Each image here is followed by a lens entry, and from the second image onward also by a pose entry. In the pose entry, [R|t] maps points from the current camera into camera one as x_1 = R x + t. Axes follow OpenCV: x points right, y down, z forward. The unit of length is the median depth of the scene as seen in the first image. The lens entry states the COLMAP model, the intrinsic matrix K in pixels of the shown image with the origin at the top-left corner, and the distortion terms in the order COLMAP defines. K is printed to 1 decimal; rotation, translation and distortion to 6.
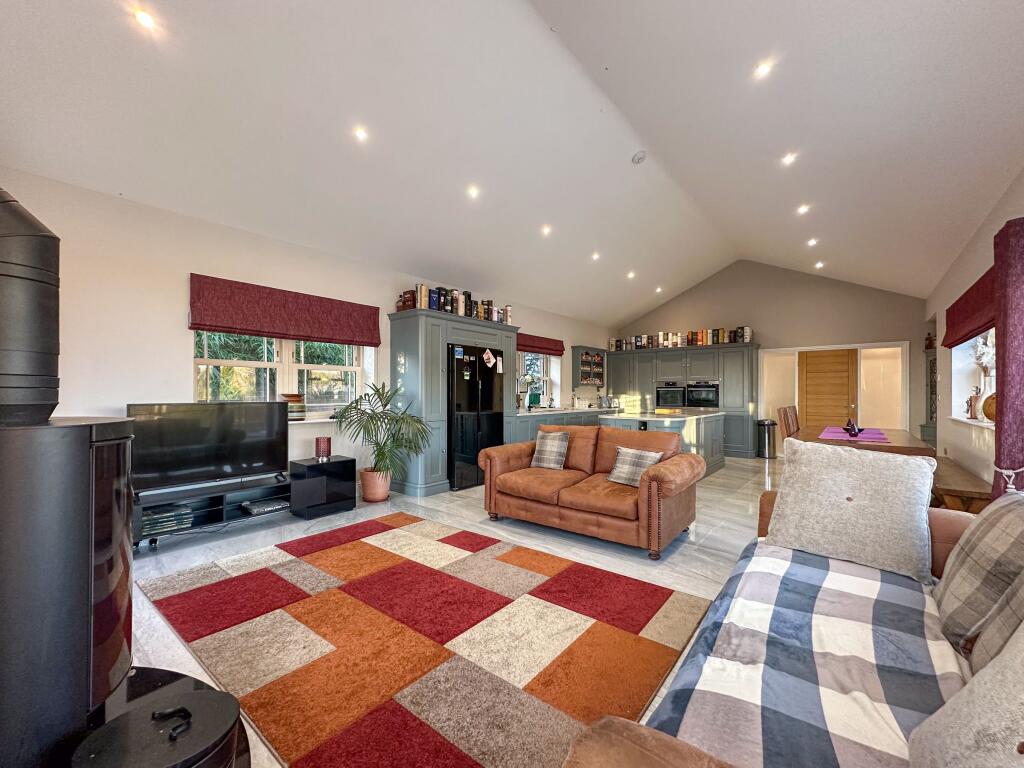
lens RADIAL K [[420.6, 0, 511.0], [0, 420.6, 387.8], [0, 0, 1]] dist [-0.002242, 0.000393]
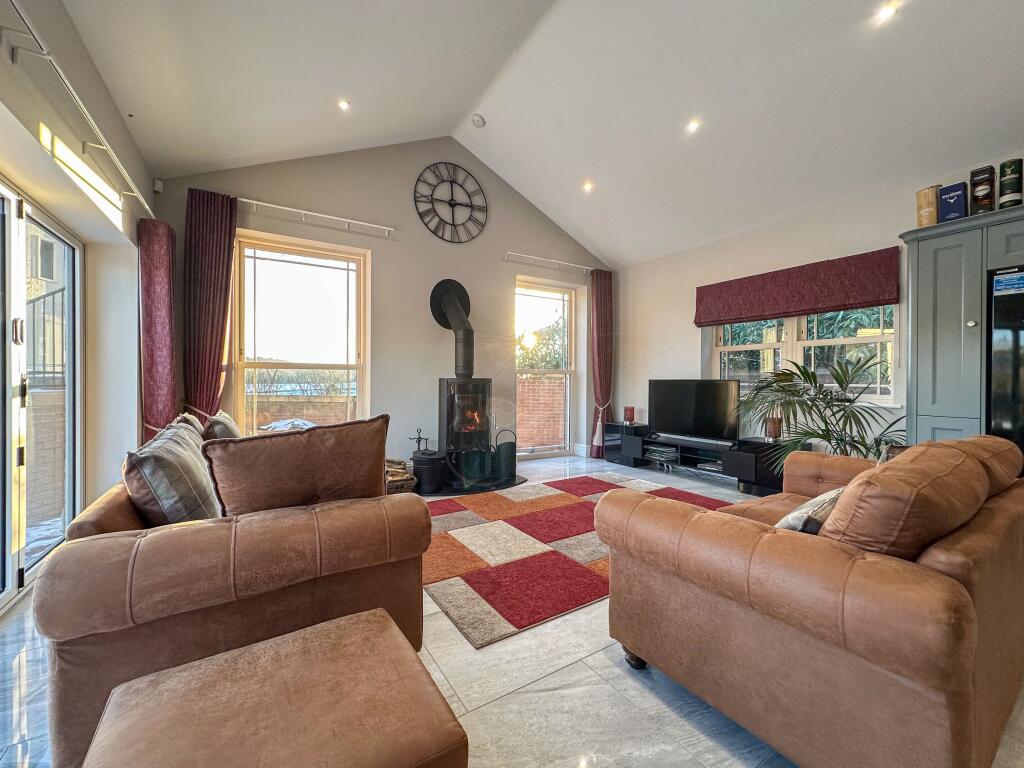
lens RADIAL K [[420.6, 0, 514.9], [0, 420.6, 387.6], [0, 0, 1]] dist [-0.002242, 0.000393]
pose [[-0.320636, 0.015507, -0.947075, 0.340411], [0.011620, 0.999855, 0.012437, 0.016626], [0.947131, -0.007018, -0.320770, 0.389091]]
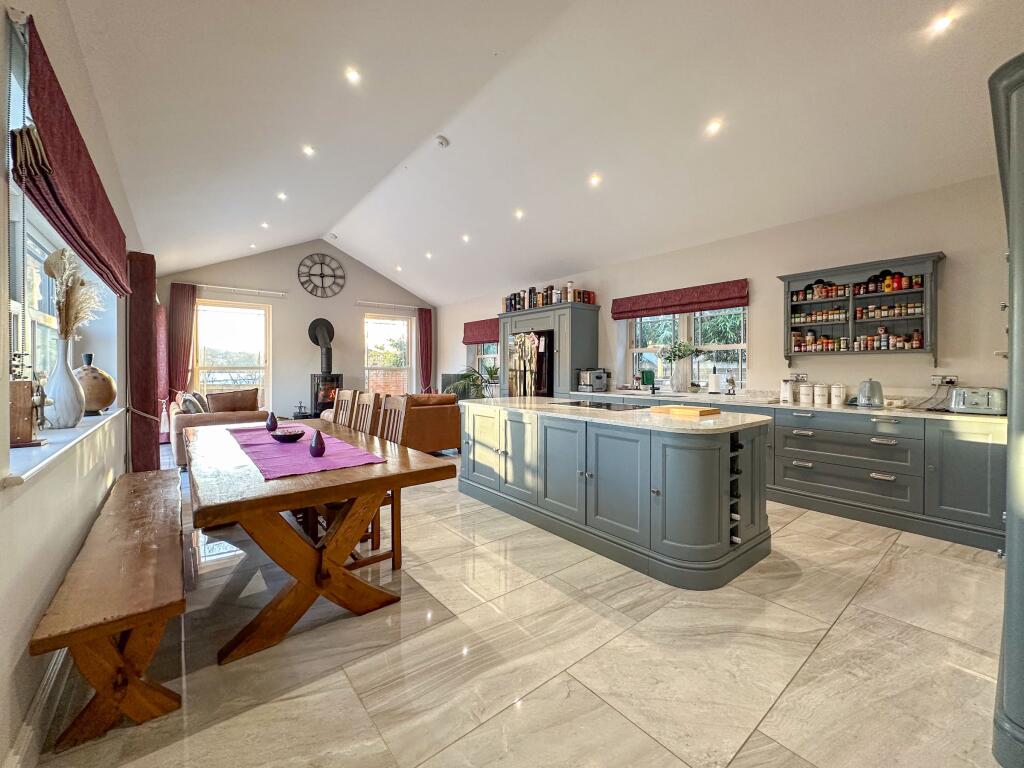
lens RADIAL K [[420.6, 0, 514.1], [0, 420.6, 373.4], [0, 0, 1]] dist [-0.002242, 0.000393]
pose [[-0.202218, 0.011470, -0.979273, 0.759387], [0.016078, 0.999836, 0.008391, 0.007595], [0.979209, -0.014048, -0.202369, 0.816212]]
